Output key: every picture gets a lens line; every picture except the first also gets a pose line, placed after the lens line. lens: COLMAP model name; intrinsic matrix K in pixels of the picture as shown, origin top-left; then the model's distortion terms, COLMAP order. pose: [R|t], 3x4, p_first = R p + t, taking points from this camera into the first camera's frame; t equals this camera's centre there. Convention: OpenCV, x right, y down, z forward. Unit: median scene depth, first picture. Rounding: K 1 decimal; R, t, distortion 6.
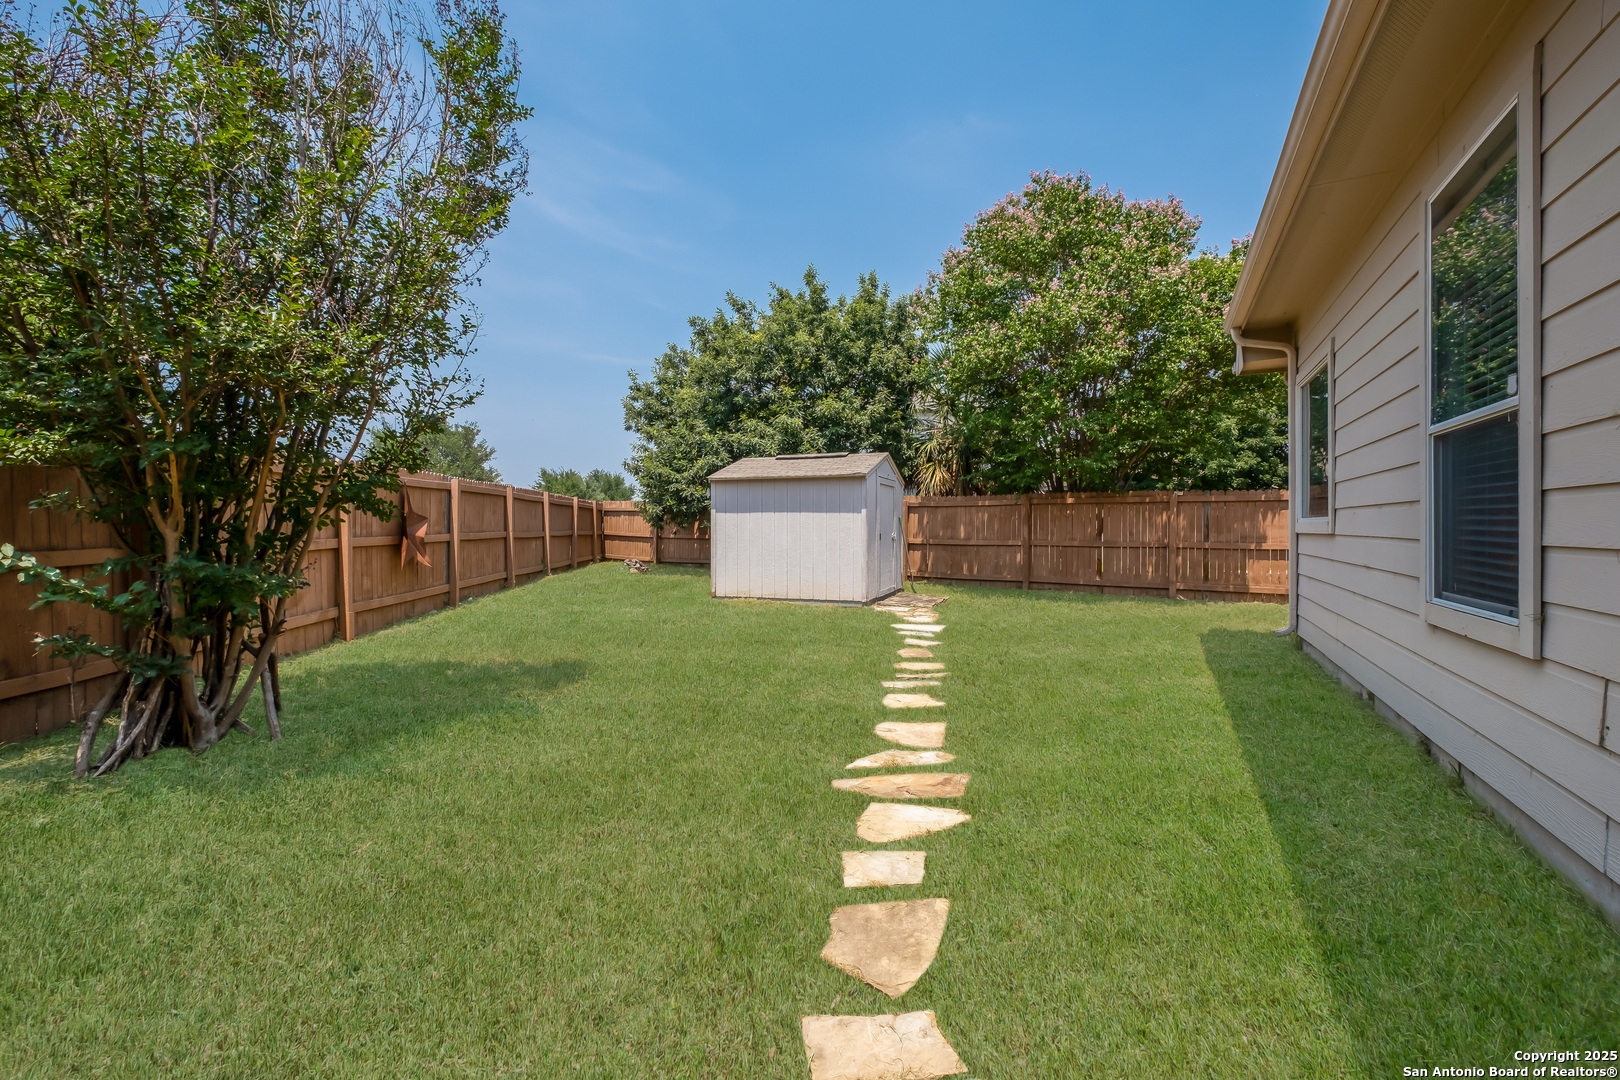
lens RADIAL K [[696.9, 0, 814.3], [0, 696.9, 549.3], [0, 0, 1]] dist [0.030781, -0.000029]
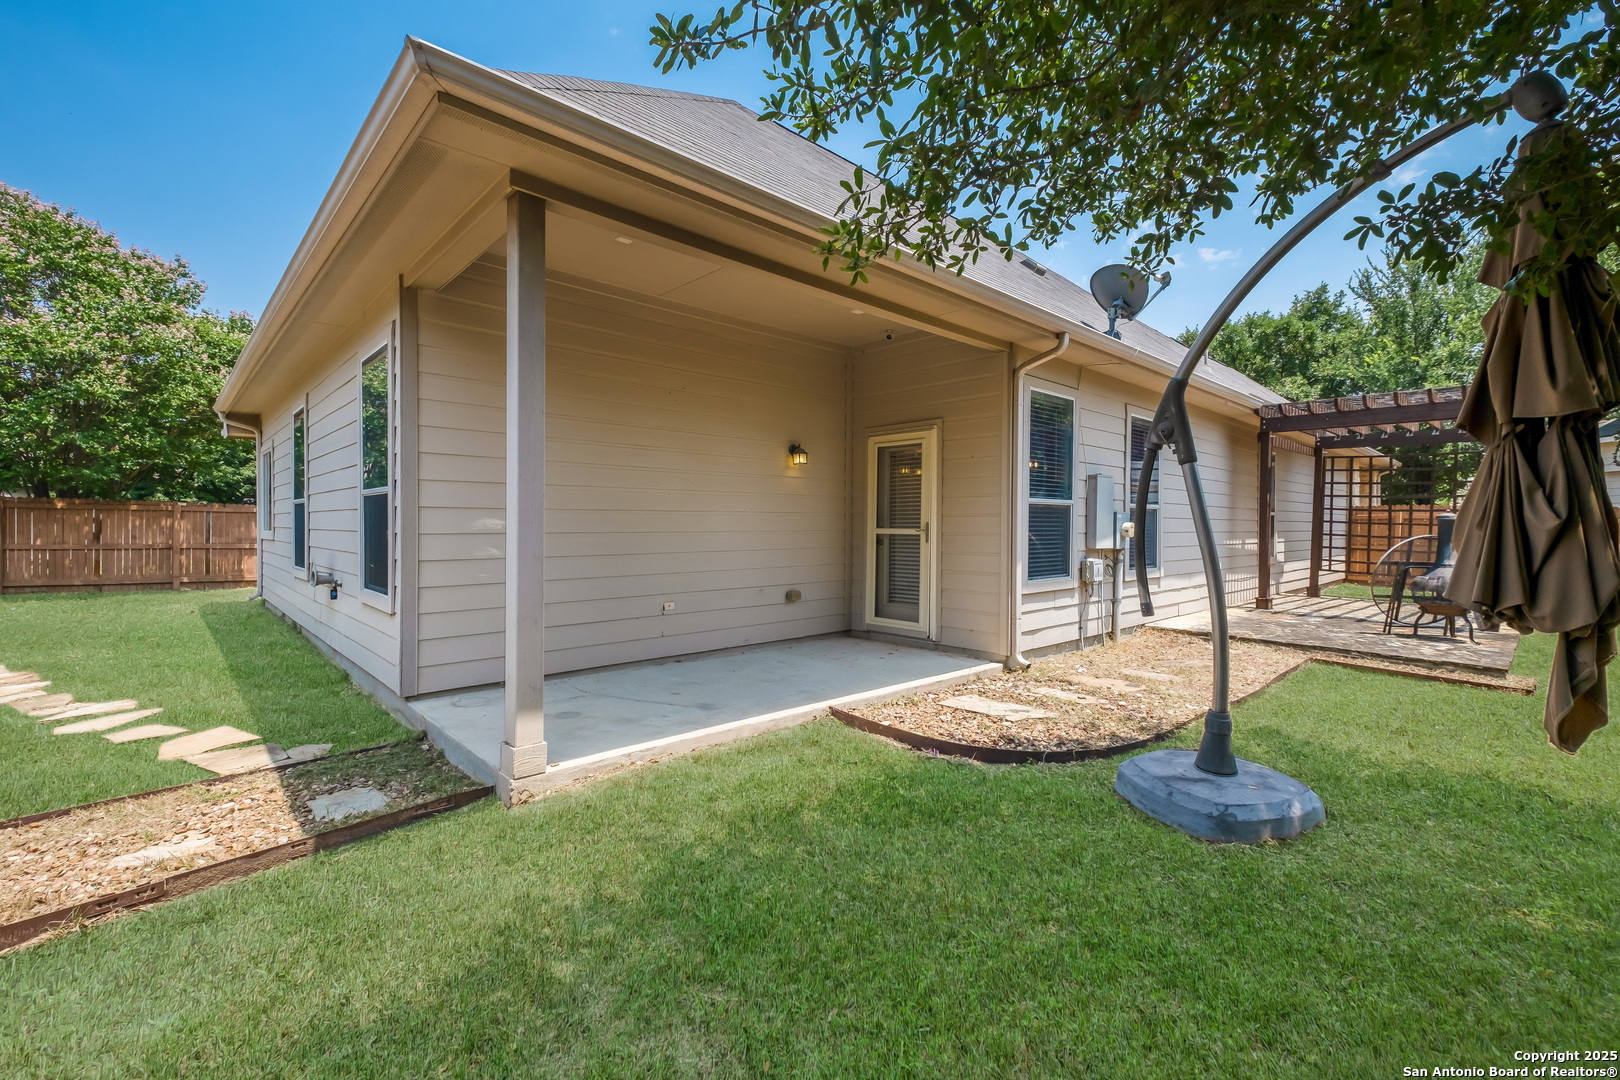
lens RADIAL K [[694.7, 0, 809.5], [0, 694.7, 524.2], [0, 0, 1]] dist [0.000095, 0.000032]
pose [[0.350909, 0.008446, 0.936371, -0.302016], [0.021737, 0.999616, -0.017163, -0.000115], [-0.936157, 0.026377, 0.350591, -0.584011]]
